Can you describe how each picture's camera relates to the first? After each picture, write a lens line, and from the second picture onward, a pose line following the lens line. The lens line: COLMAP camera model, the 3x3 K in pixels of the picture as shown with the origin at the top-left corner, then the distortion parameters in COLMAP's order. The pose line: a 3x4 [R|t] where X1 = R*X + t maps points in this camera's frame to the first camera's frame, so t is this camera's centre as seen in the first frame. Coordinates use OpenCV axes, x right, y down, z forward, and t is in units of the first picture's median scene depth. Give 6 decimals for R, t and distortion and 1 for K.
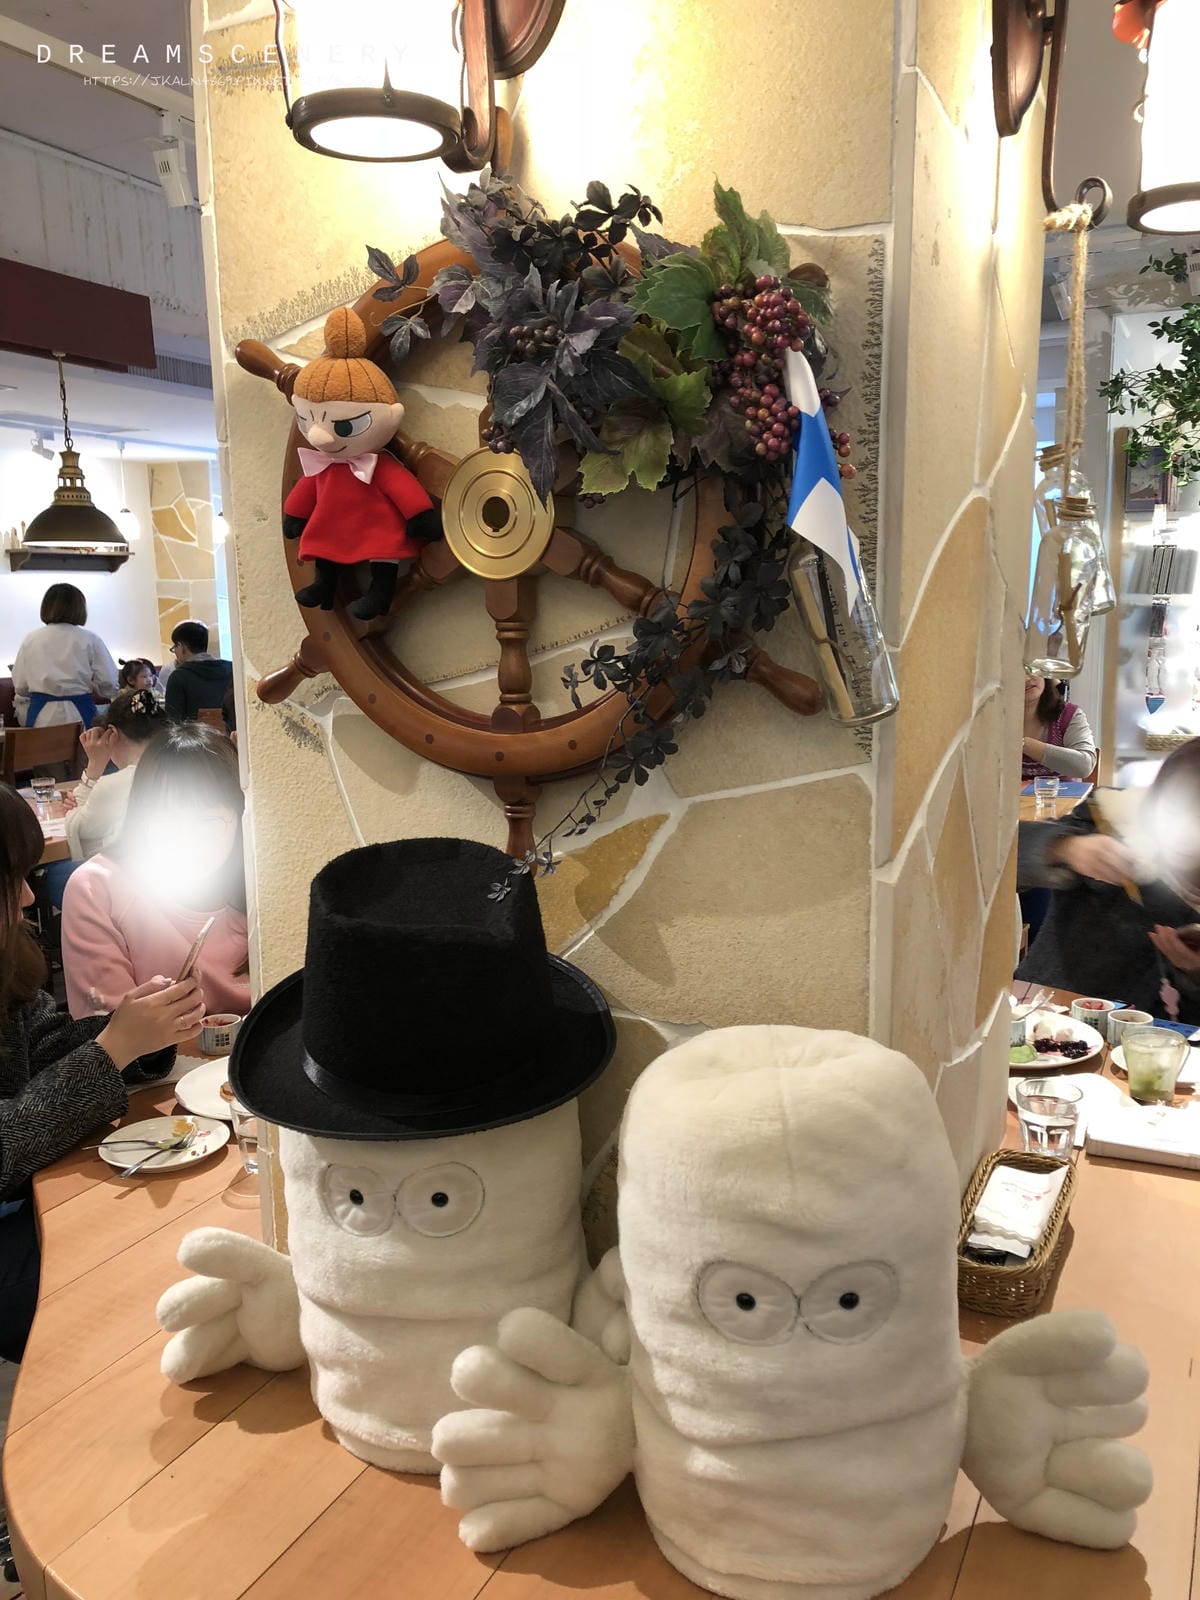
lens RADIAL K [[1192.9, 0, 600.0], [0, 1192.9, 800.0], [0, 0, 1]] dist [0.016470, -0.000704]
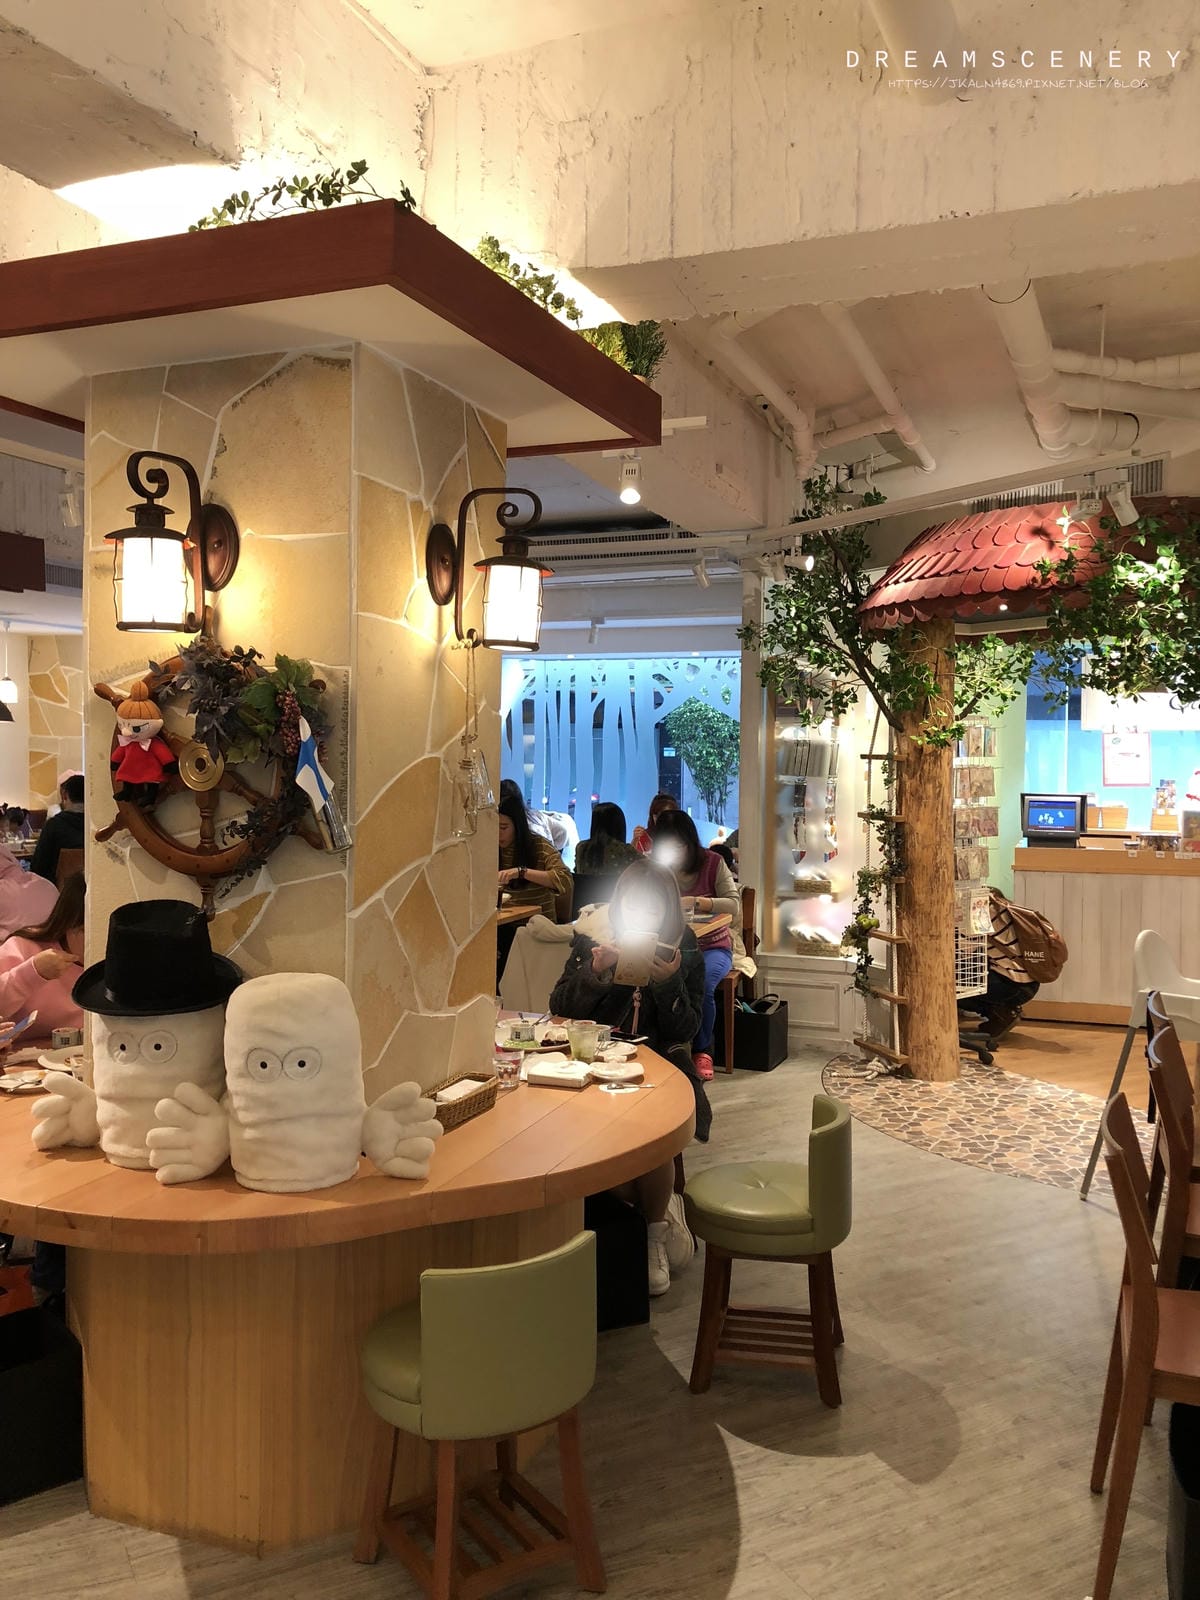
lens RADIAL K [[1245.0, 0, 600.0], [0, 1245.0, 800.0], [0, 0, 1]] dist [0.005209, -0.005274]
pose [[0.995967, 0.021733, 0.087053, 0.491605], [-0.010868, 0.992299, -0.123389, 0.129850], [-0.089064, 0.121945, 0.988533, -1.524262]]
